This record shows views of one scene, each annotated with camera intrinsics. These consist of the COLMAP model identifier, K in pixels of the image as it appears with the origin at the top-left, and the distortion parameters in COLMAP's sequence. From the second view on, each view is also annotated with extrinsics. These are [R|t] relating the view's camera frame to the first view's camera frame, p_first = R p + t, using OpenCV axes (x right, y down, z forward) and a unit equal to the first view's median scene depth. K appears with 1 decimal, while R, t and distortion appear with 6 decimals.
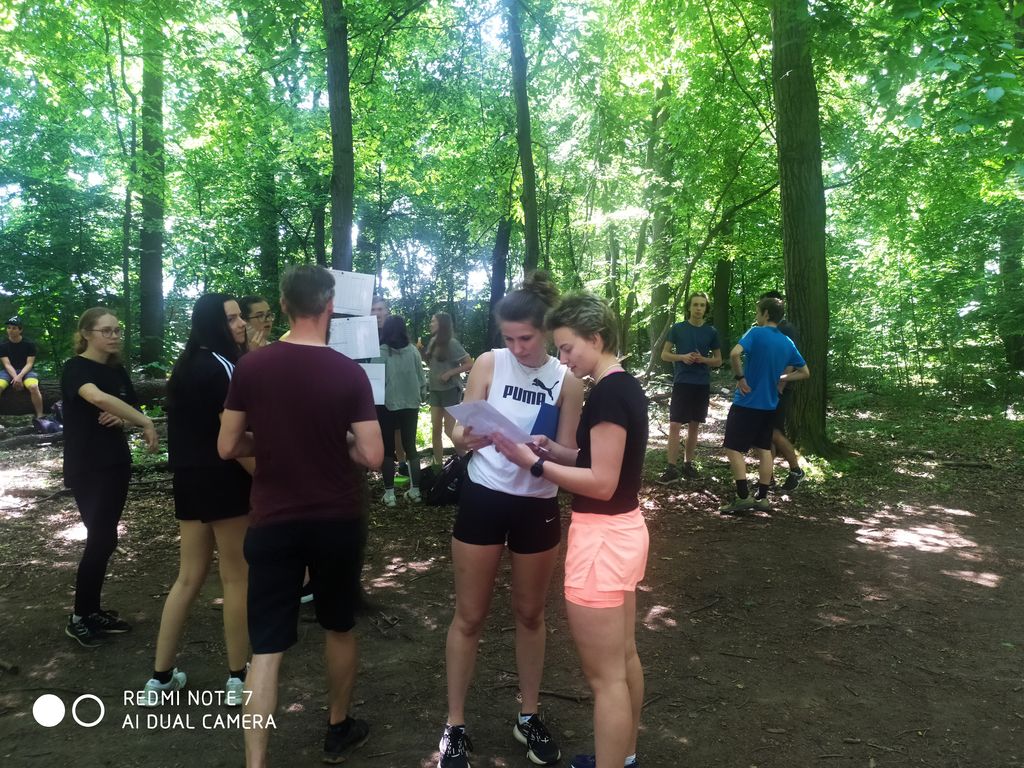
lens RADIAL K [[775.4, 0, 512.0], [0, 775.4, 356.1], [0, 0, 1]] dist [0.066344, -0.086026]
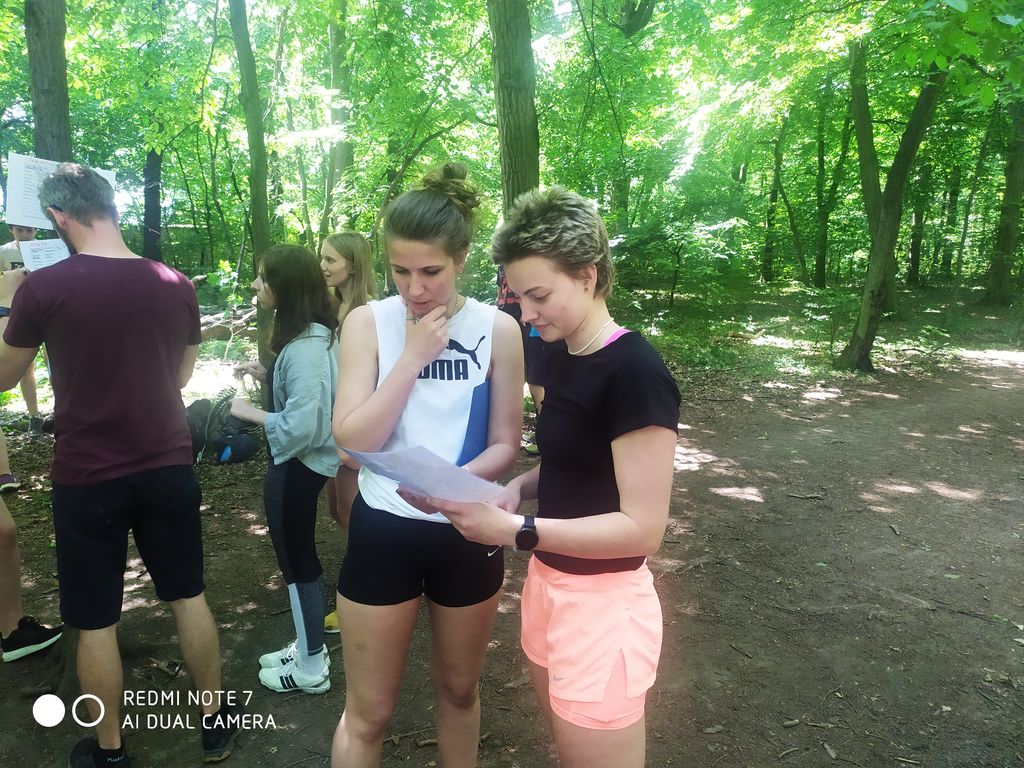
lens RADIAL K [[775.4, 0, 512.0], [0, 775.4, 356.1], [0, 0, 1]] dist [0.066344, -0.086026]
pose [[0.957402, -0.105280, 0.268884, -0.088827], [0.066000, 0.986301, 0.151179, -0.045943], [-0.281116, -0.126993, 0.951234, 0.402138]]
